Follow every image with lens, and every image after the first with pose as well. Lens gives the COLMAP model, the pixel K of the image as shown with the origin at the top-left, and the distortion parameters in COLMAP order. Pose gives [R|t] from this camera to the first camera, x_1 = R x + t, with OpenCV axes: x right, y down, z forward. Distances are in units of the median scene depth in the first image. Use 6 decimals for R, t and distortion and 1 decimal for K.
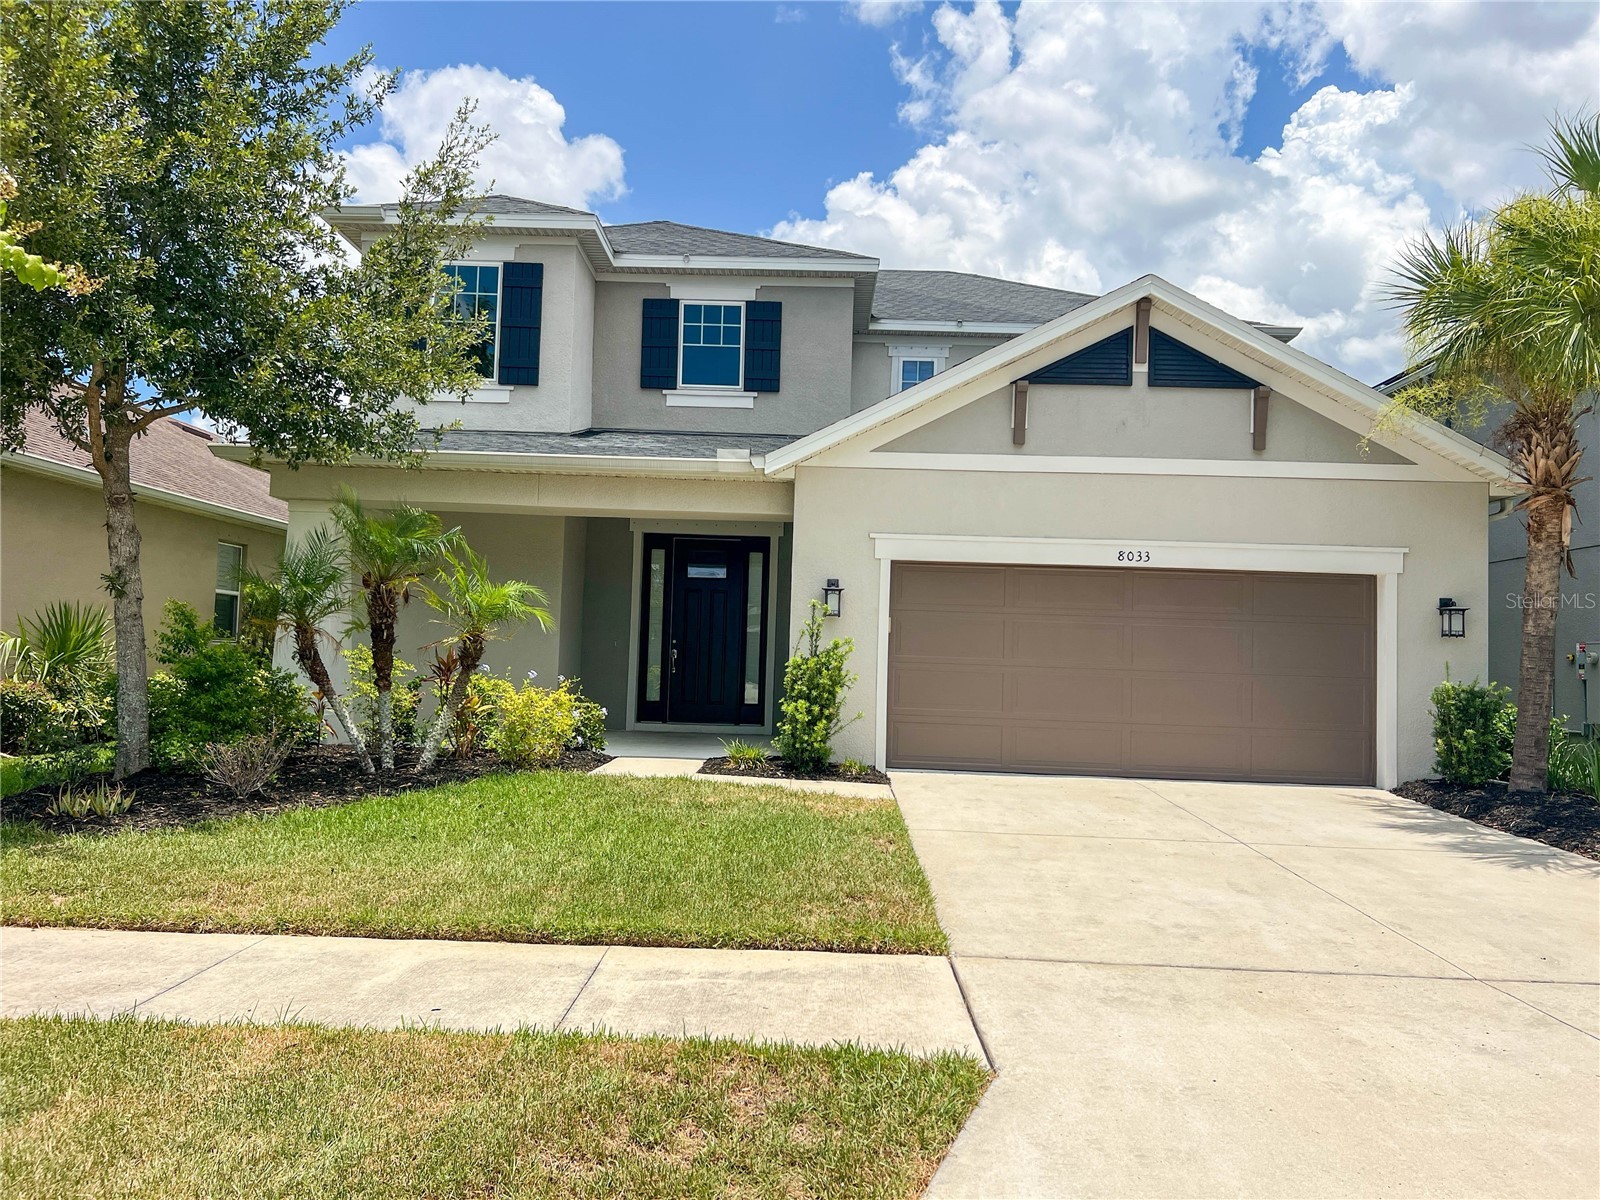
lens RADIAL K [[1199.5, 0, 800.0], [0, 1199.5, 600.0], [0, 0, 1]] dist [0.101192, -0.140219]
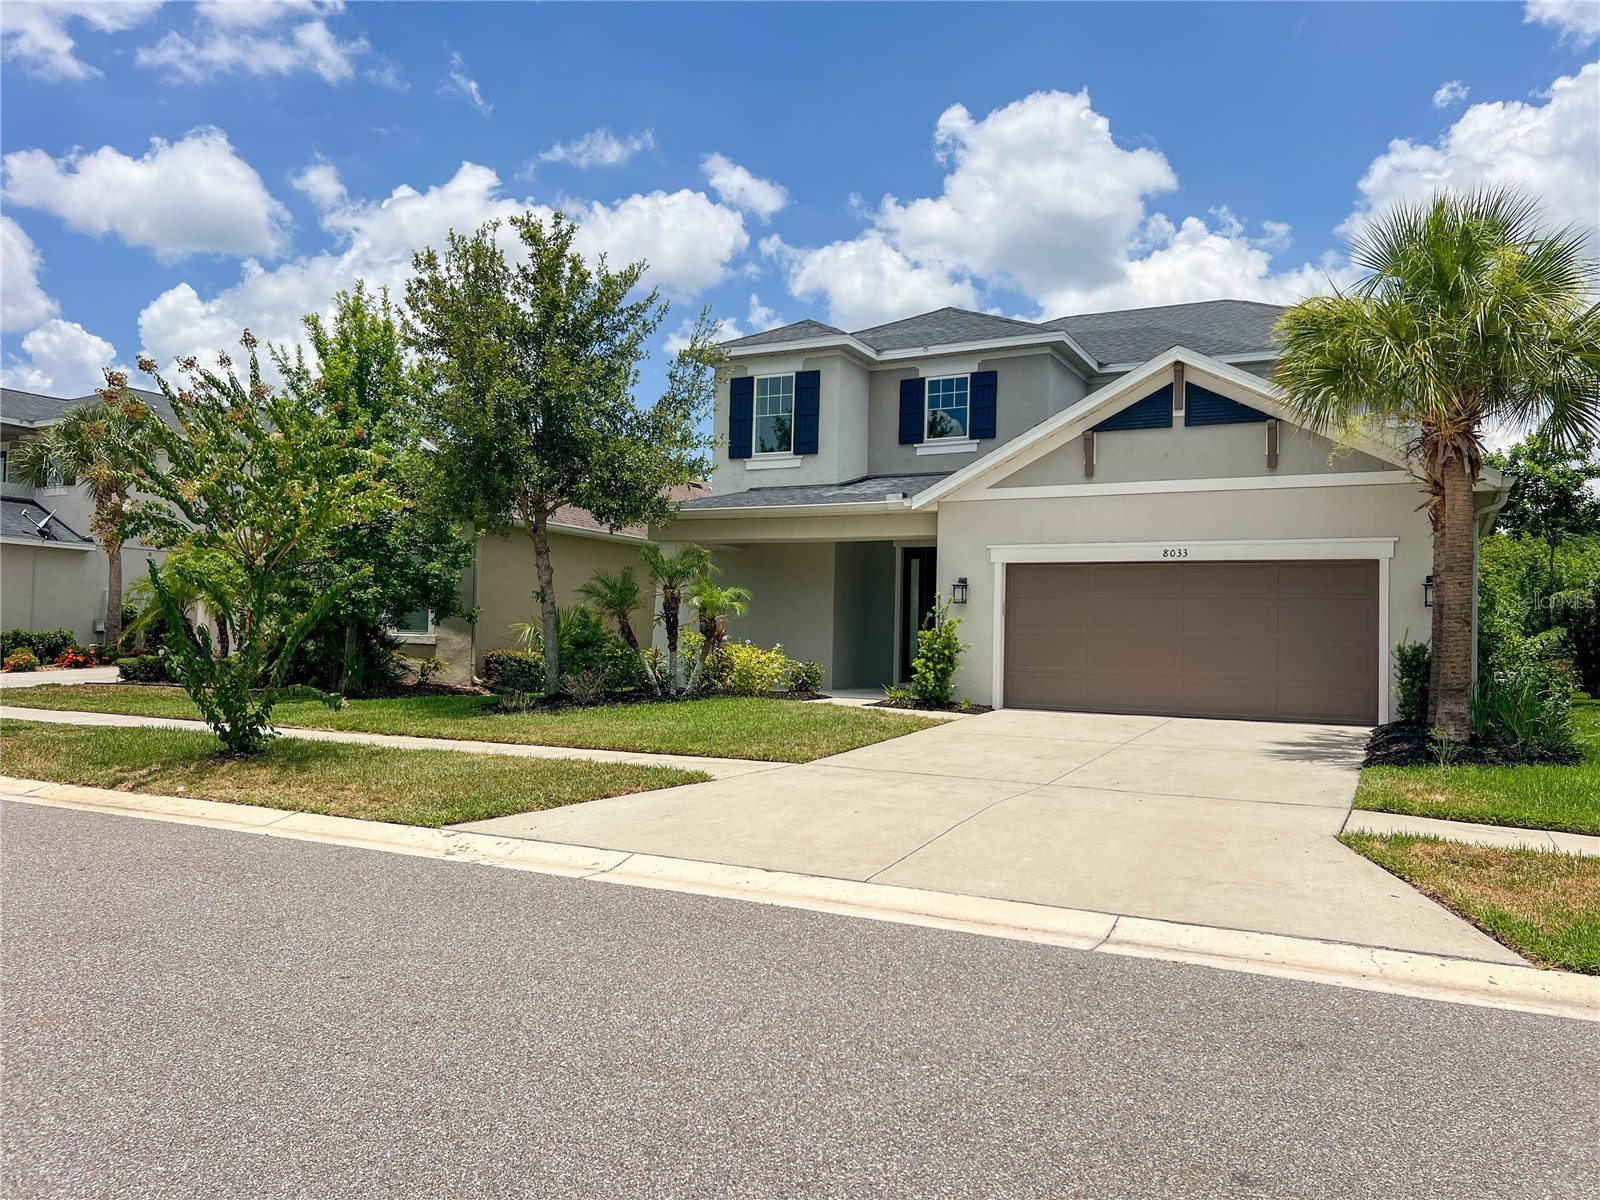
lens RADIAL K [[1199.5, 0, 800.0], [0, 1199.5, 600.0], [0, 0, 1]] dist [0.101192, -0.140219]
pose [[0.895301, -0.026923, -0.444647, 0.497599], [0.027929, 0.999601, -0.004290, 0.010346], [0.444585, -0.008578, 0.895696, -0.397562]]
